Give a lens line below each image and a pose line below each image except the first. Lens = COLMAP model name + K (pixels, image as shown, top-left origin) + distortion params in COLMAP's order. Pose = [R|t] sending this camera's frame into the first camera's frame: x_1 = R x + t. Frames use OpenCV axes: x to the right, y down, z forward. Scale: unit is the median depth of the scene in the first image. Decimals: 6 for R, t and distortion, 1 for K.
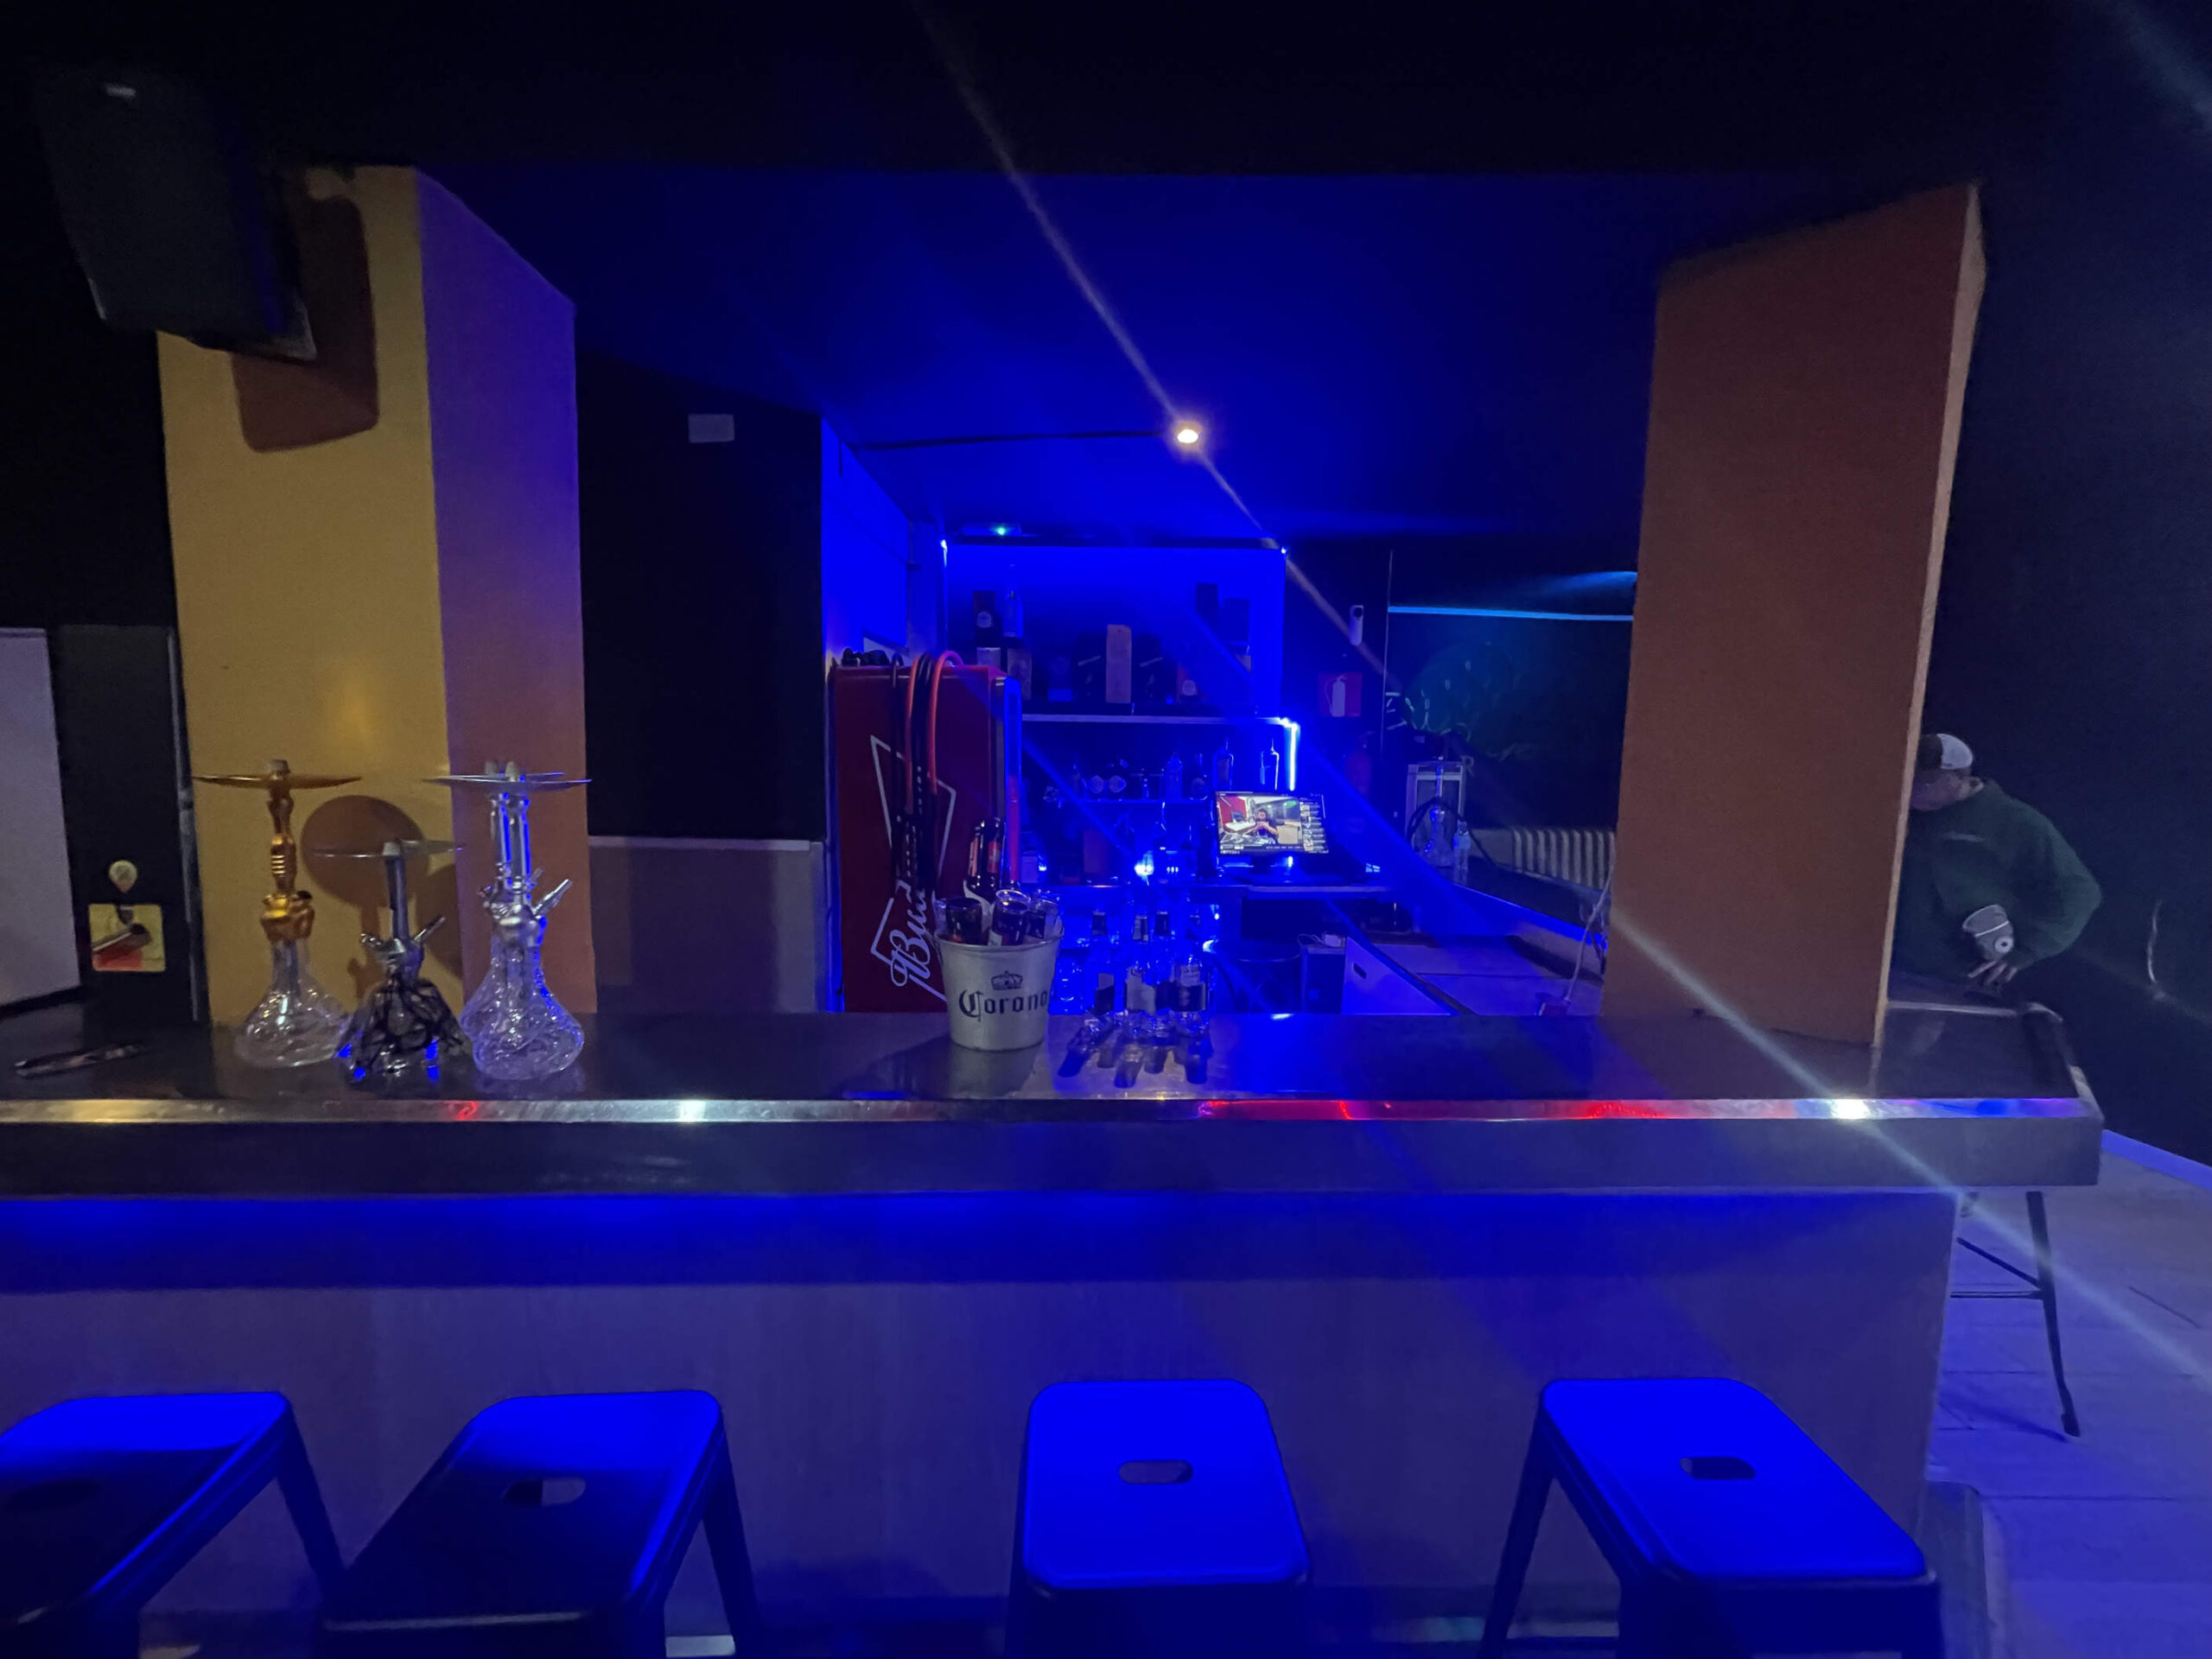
lens RADIAL K [[891.1, 0, 1087.7], [0, 891.1, 833.1], [0, 0, 1]] dist [-0.004253, -0.000481]
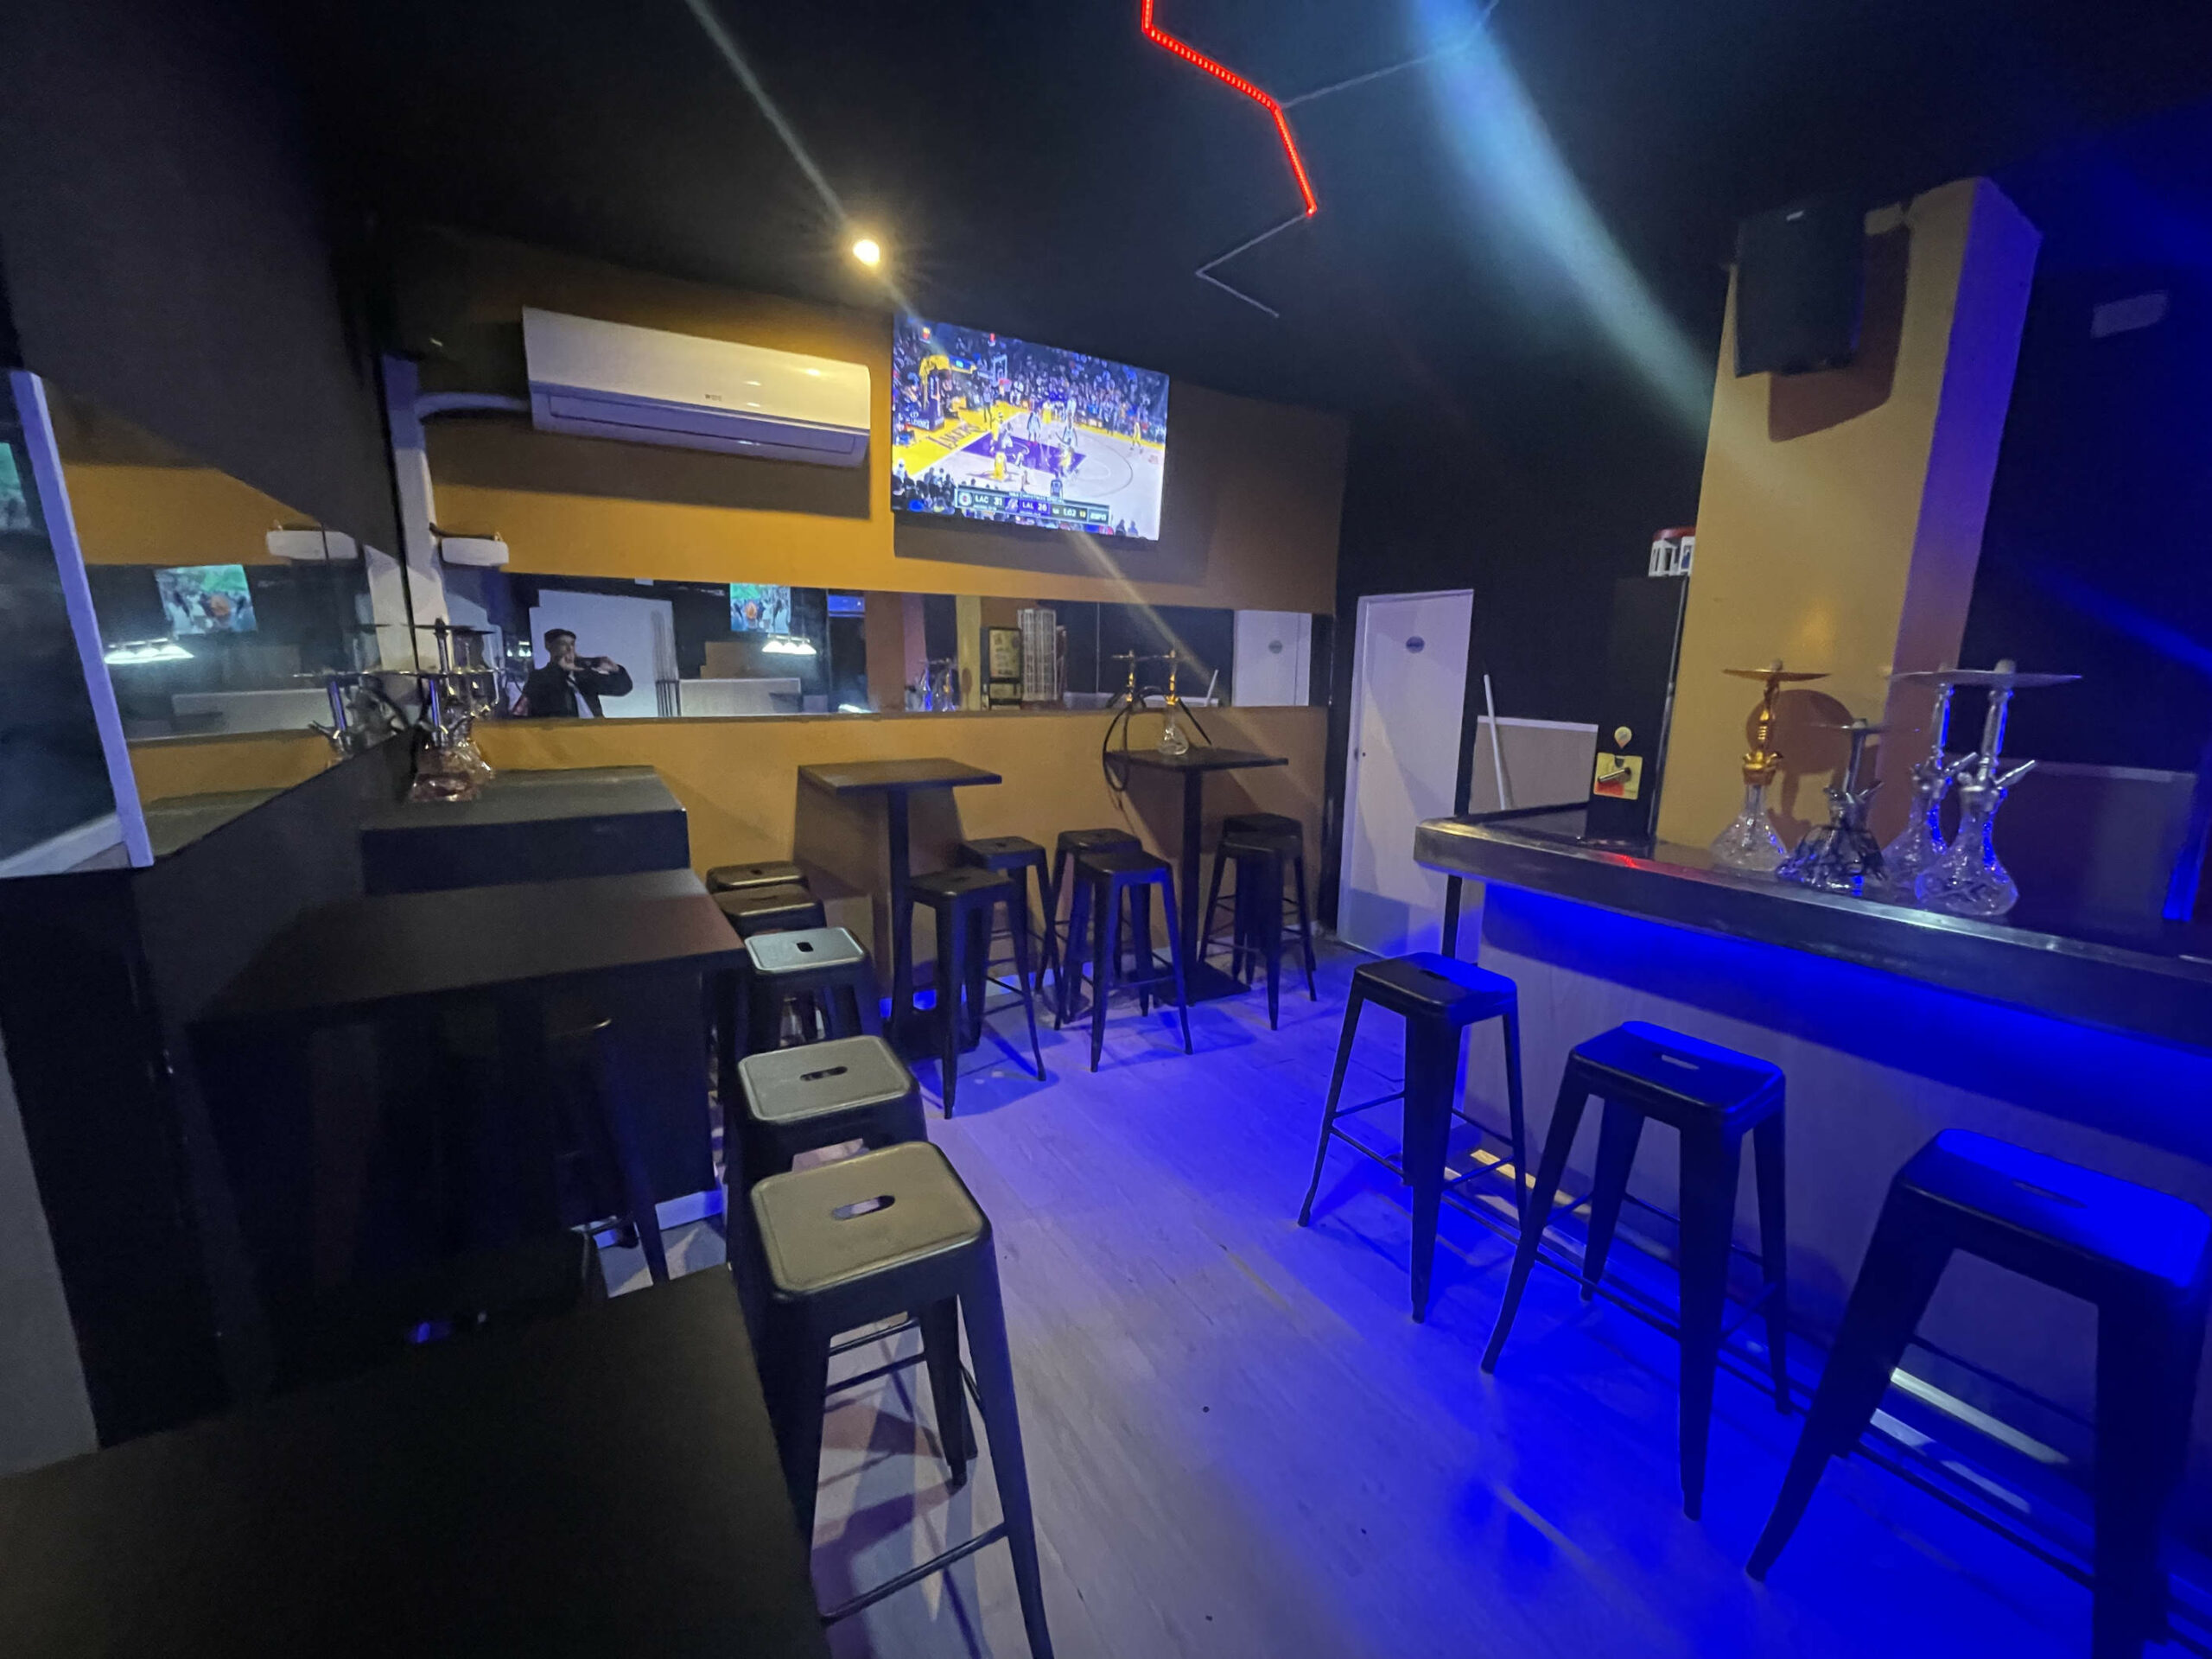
lens RADIAL K [[891.1, 0, 1109.0], [0, 891.1, 844.0], [0, 0, 1]] dist [-0.004253, -0.000481]
pose [[0.499446, 0.168916, -0.849718, -0.155953], [-0.094656, 0.985576, 0.140287, 0.103651], [0.861158, 0.010365, 0.508231, -0.629654]]
